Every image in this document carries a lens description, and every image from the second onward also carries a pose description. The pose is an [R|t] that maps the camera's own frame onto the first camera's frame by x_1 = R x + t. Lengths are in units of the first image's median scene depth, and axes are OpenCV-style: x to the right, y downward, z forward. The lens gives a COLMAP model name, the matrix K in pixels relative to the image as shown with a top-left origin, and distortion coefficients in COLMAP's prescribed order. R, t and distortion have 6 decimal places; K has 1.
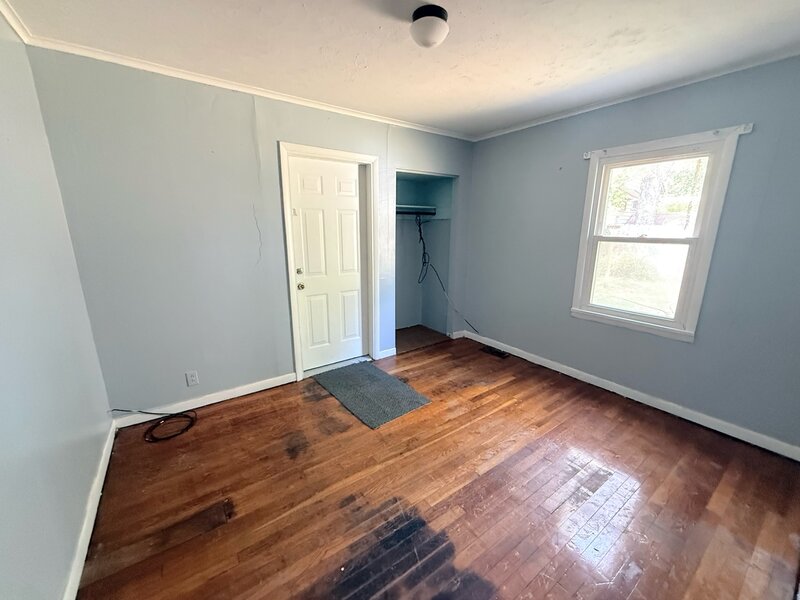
lens RADIAL K [[319.9, 0, 400.0], [0, 319.9, 300.0], [0, 0, 1]] dist [0.000221, 0.000107]
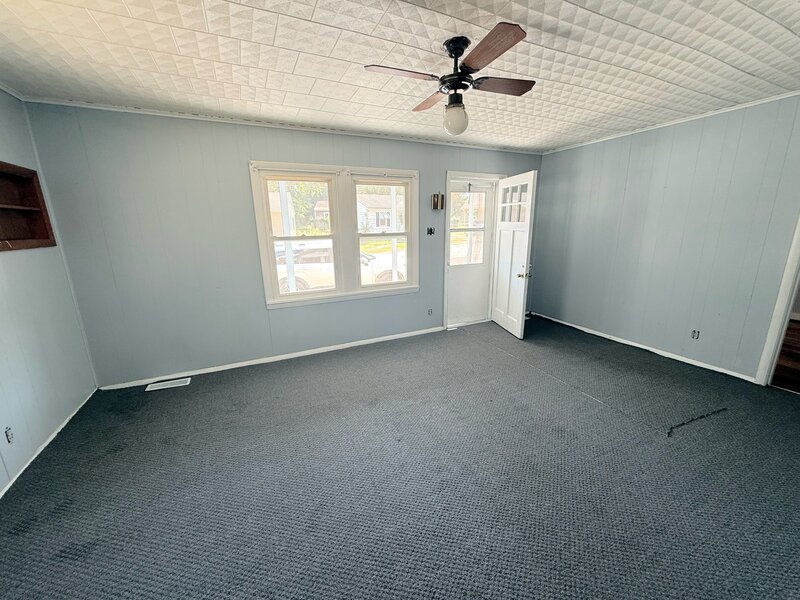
lens RADIAL K [[319.9, 0, 400.0], [0, 319.9, 300.0], [0, 0, 1]] dist [0.000221, 0.000107]
pose [[0.173573, -0.229602, 0.957682, -0.799855], [0.235266, 0.953954, 0.186068, -0.170340], [-0.956307, 0.193014, 0.219599, 0.704896]]
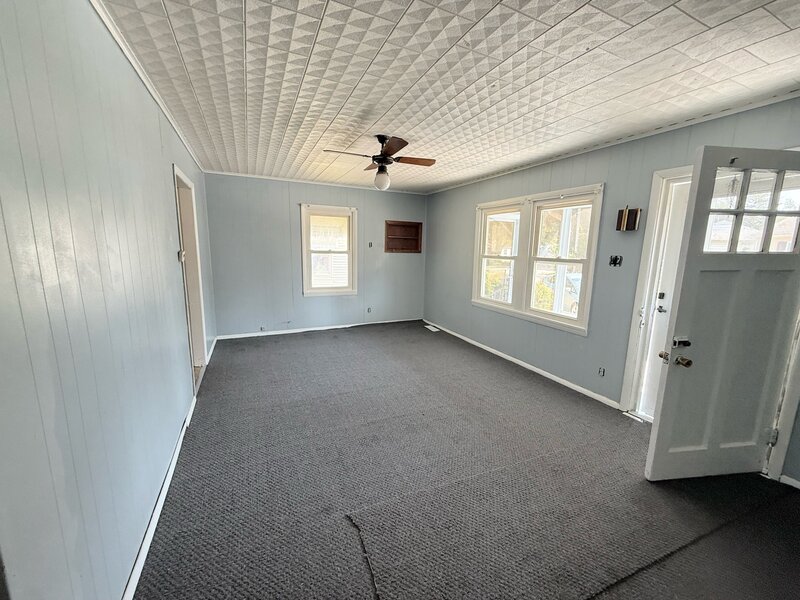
lens RADIAL K [[319.9, 0, 400.0], [0, 319.9, 300.0], [0, 0, 1]] dist [0.000221, 0.000107]
pose [[0.982383, 0.055485, -0.178449, 0.364157], [-0.066217, 0.996302, -0.054754, 0.107381], [0.174751, 0.065606, 0.982424, -0.487772]]
